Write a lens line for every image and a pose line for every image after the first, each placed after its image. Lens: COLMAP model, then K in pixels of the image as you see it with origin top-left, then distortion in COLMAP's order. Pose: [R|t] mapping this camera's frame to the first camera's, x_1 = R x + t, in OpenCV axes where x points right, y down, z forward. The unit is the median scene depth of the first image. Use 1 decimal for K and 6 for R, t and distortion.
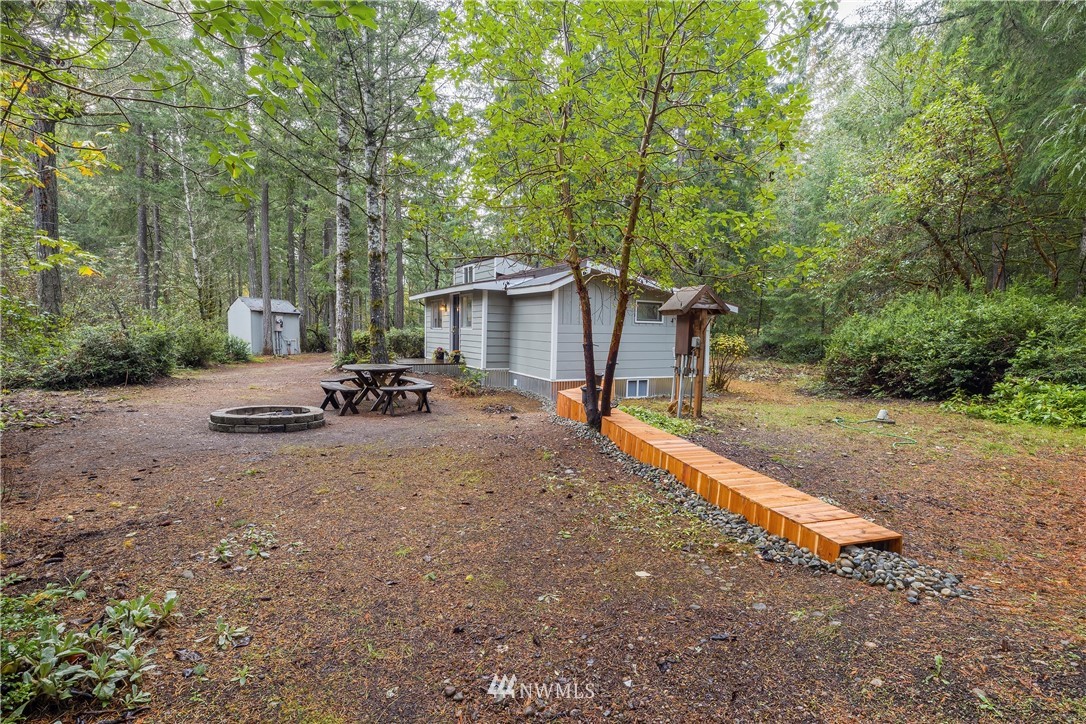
lens RADIAL K [[523.4, 0, 542.9], [0, 523.4, 384.9], [0, 0, 1]] dist [0.001192, -0.000202]
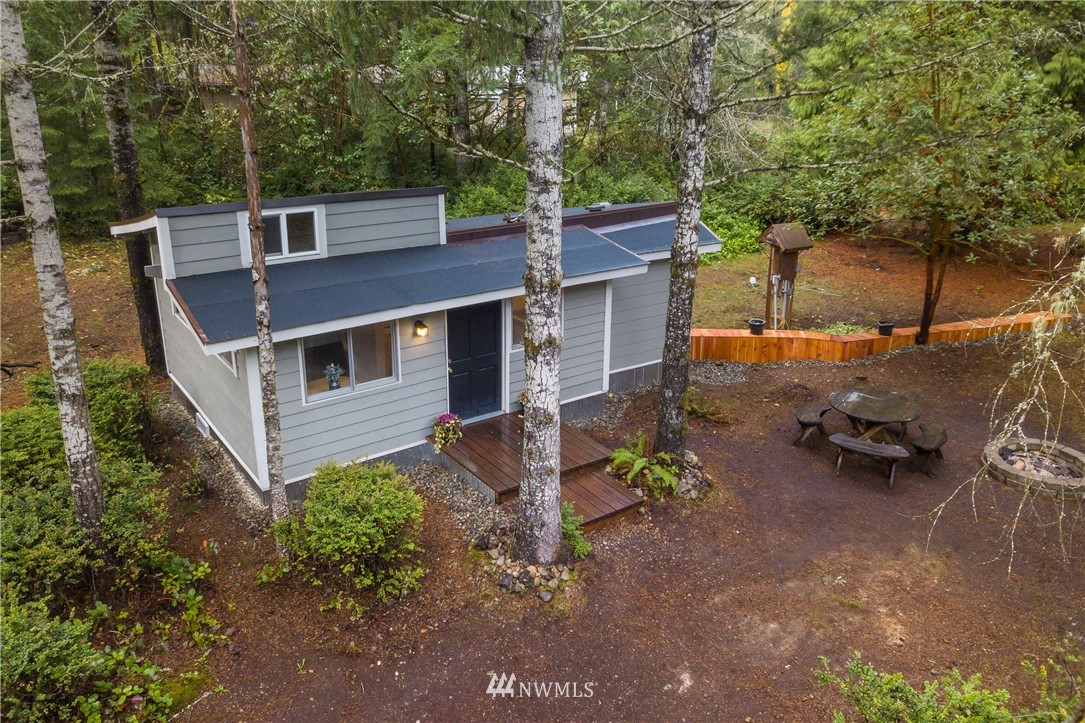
lens RADIAL K [[844.6, 0, 547.6], [0, 844.6, 294.6], [0, 0, 1]] dist [0.094251, -0.179734]
pose [[-0.140665, -0.298908, 0.943858, -0.912352], [0.087479, 0.945856, 0.312577, -0.410580], [-0.986185, 0.126537, -0.106901, 1.047604]]
